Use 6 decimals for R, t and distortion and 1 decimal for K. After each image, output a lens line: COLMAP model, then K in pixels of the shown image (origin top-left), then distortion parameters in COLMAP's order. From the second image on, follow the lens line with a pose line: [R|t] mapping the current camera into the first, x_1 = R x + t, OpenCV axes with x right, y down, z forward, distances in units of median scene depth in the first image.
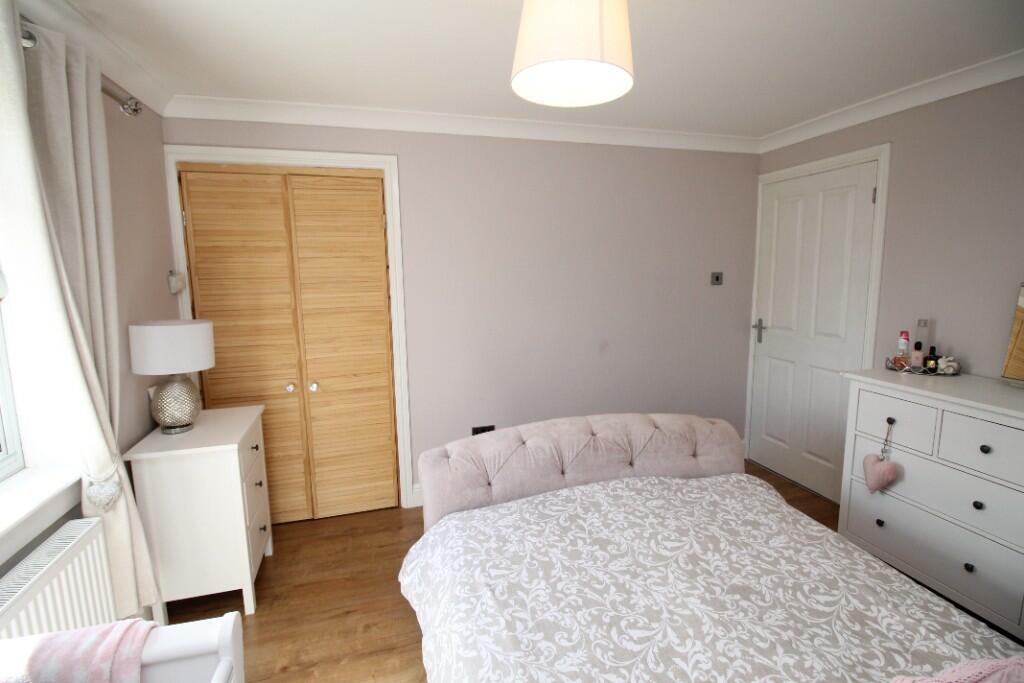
lens RADIAL K [[477.0, 0, 513.2], [0, 477.0, 335.7], [0, 0, 1]] dist [-0.002696, -0.011059]
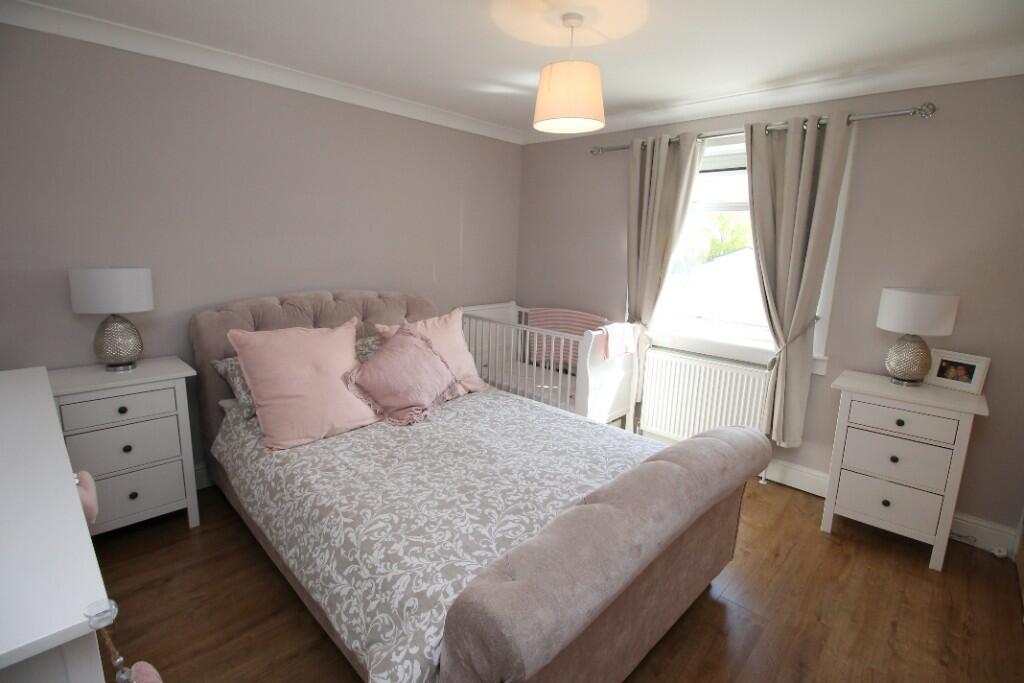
lens RADIAL K [[477.0, 0, 513.4], [0, 477.0, 338.3], [0, 0, 1]] dist [-0.002696, -0.011059]
pose [[-0.862631, 0.087997, -0.498121, 0.932242], [-0.088896, 0.943053, 0.320545, -0.260161], [0.497962, 0.320793, -0.805684, 1.939869]]
